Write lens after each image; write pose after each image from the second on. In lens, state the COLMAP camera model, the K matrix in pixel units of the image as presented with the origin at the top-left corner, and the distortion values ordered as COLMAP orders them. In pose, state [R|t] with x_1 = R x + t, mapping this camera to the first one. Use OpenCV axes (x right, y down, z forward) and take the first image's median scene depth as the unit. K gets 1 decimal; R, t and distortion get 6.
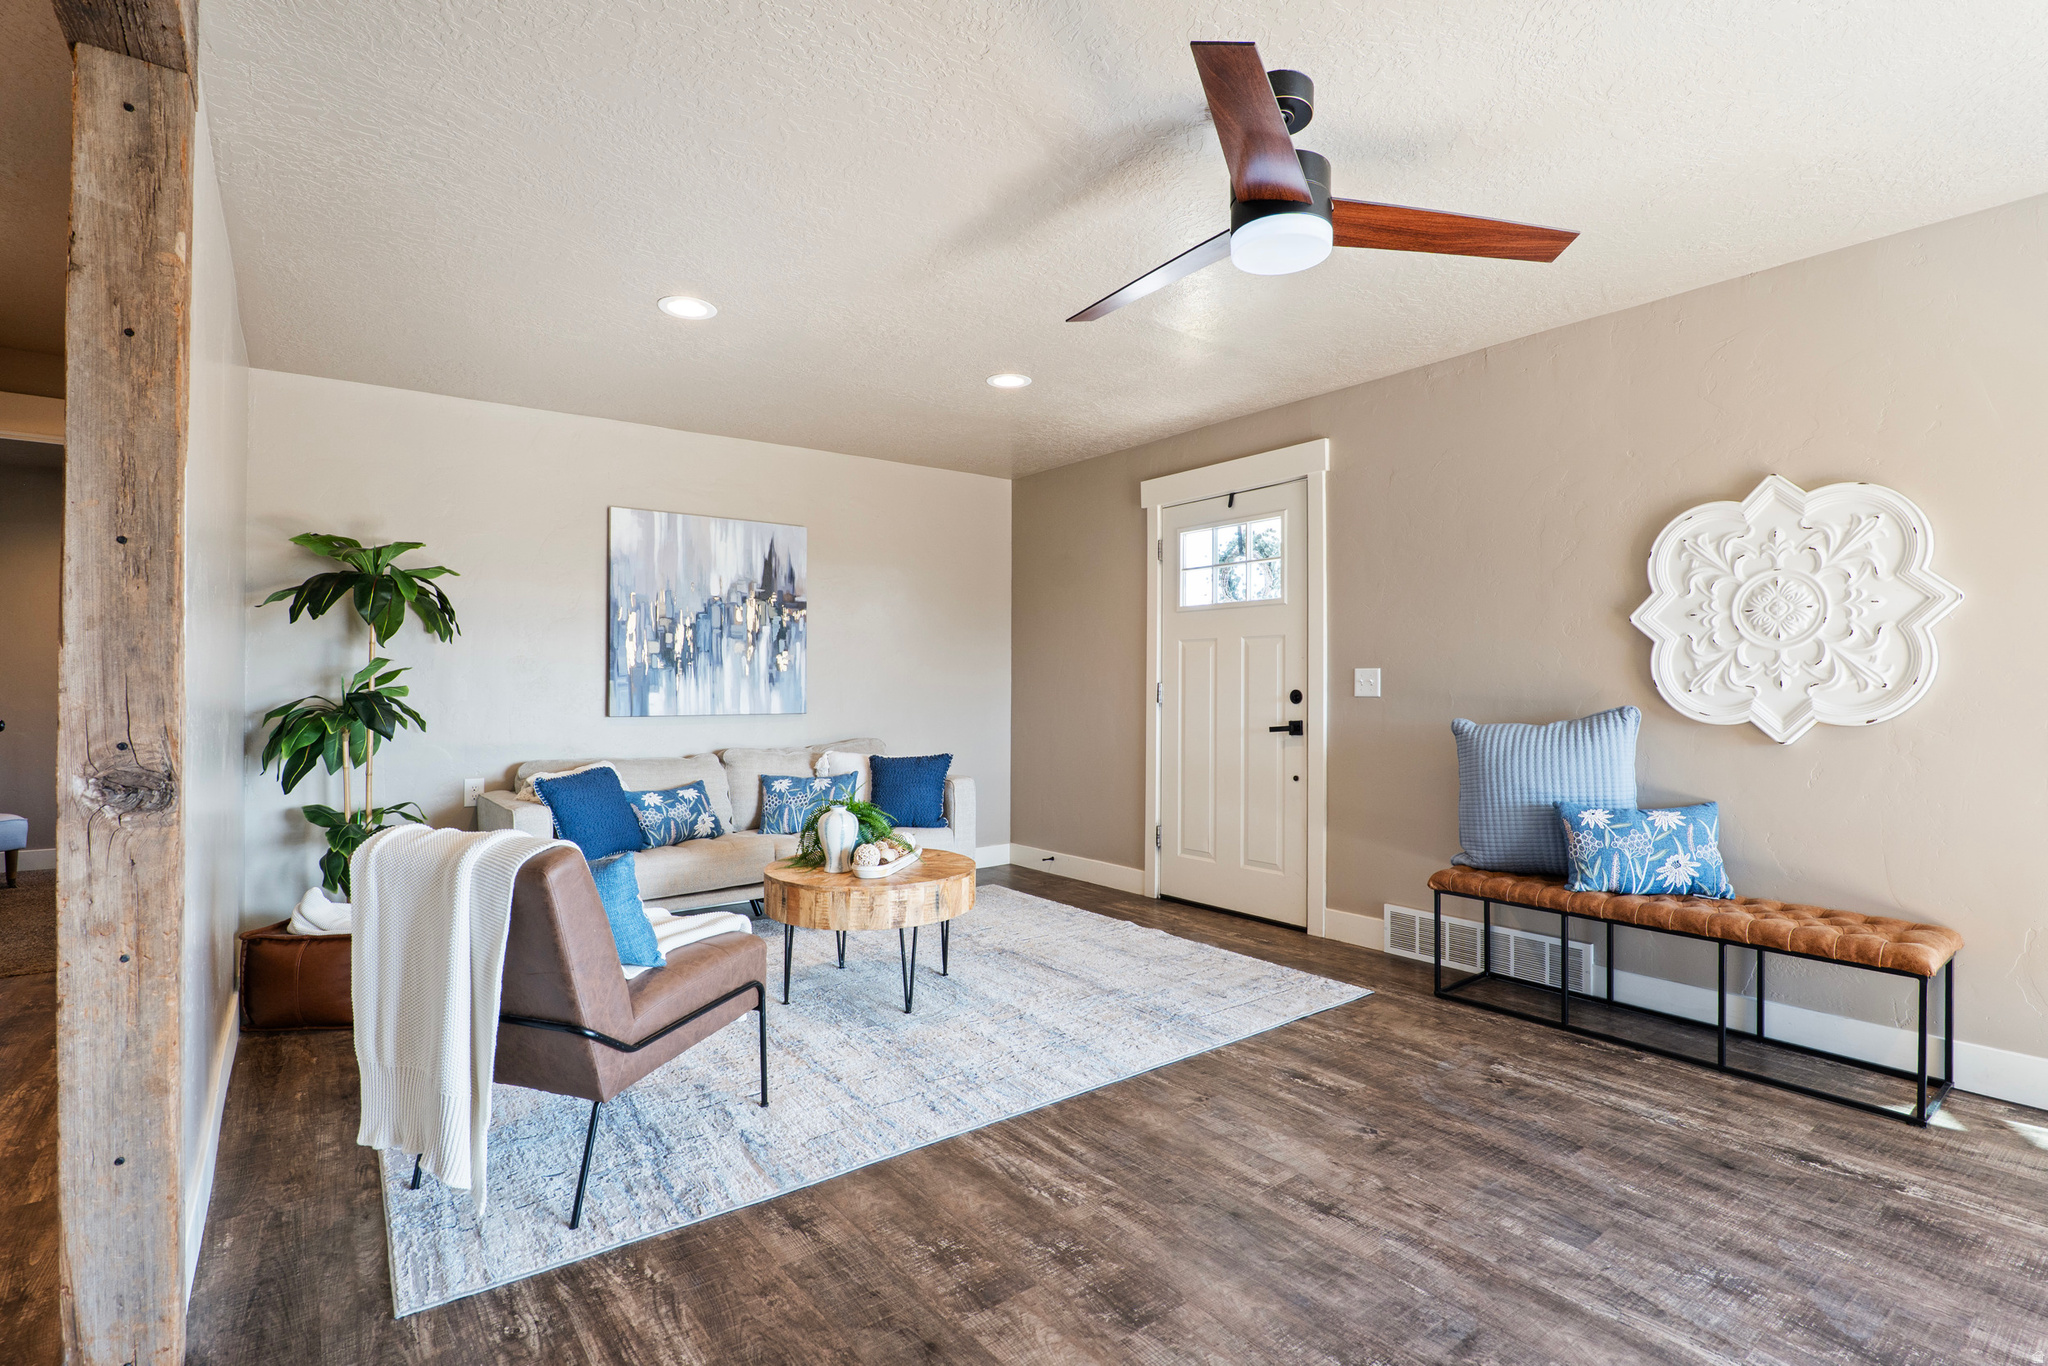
lens RADIAL K [[956.3, 0, 1029.9], [0, 956.3, 684.3], [0, 0, 1]] dist [-0.018253, 0.001637]
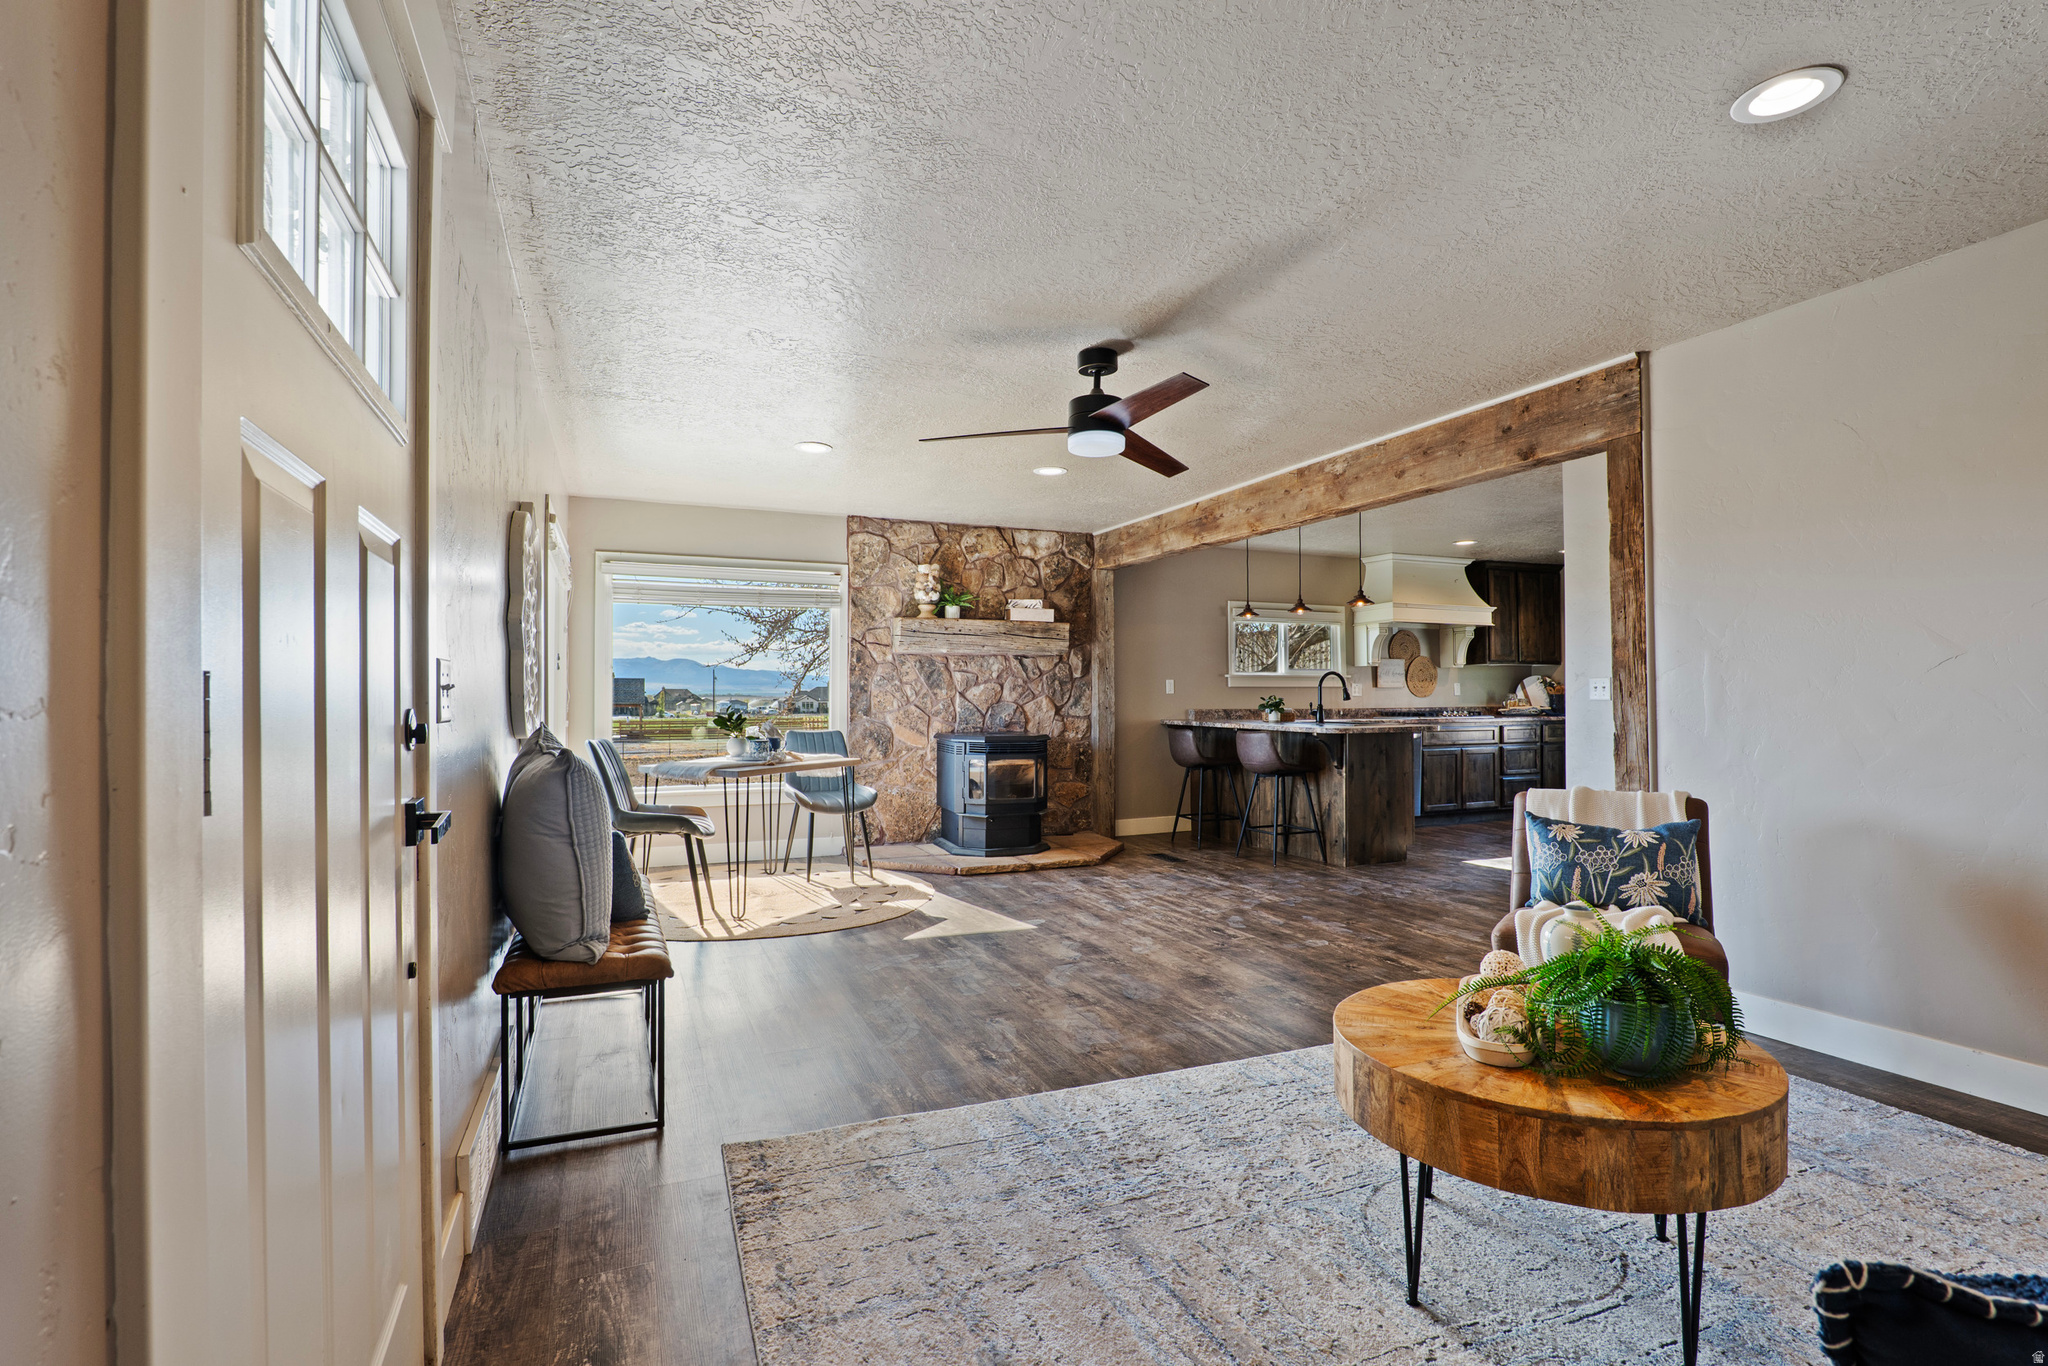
lens RADIAL K [[956.3, 0, 1029.9], [0, 956.3, 684.3], [0, 0, 1]] dist [-0.018253, 0.001637]
pose [[-0.969523, 0.004895, 0.244953, -0.027360], [0.001573, 0.999904, -0.013757, -0.000876], [-0.244997, -0.012953, -0.969437, 1.786171]]
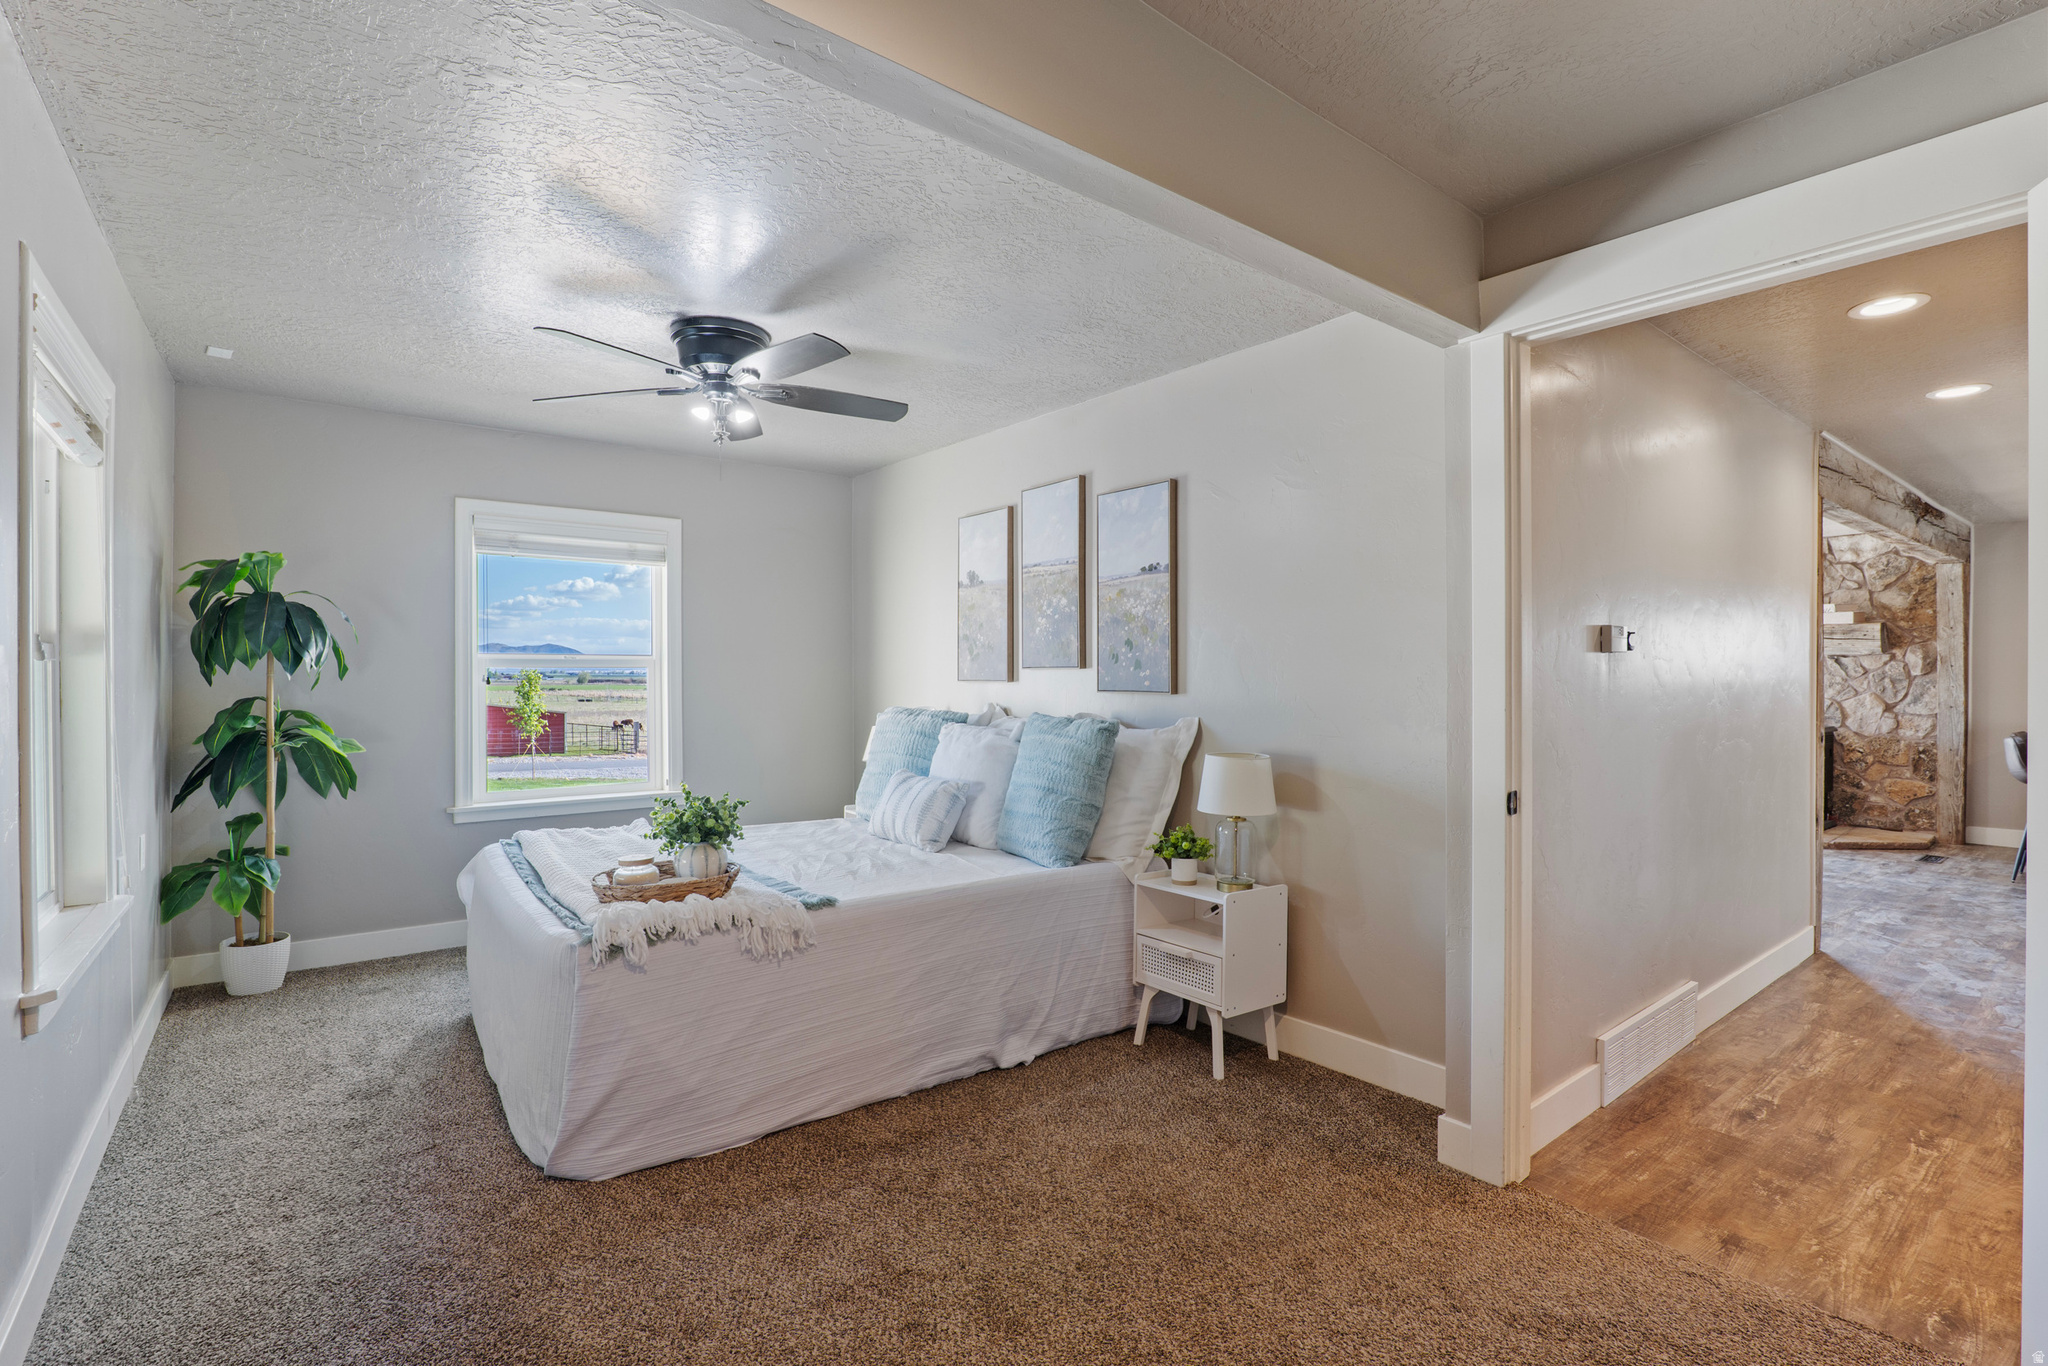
lens RADIAL K [[950.2, 0, 1024.0], [0, 950.2, 683.0], [0, 0, 1]] dist [-0.016397, 0.000036]
pose [[-0.003646, -0.002590, 0.999990, -1.886089], [-0.001099, 0.999996, 0.002586, -0.034984], [-0.999993, -0.001090, -0.003649, 1.660915]]
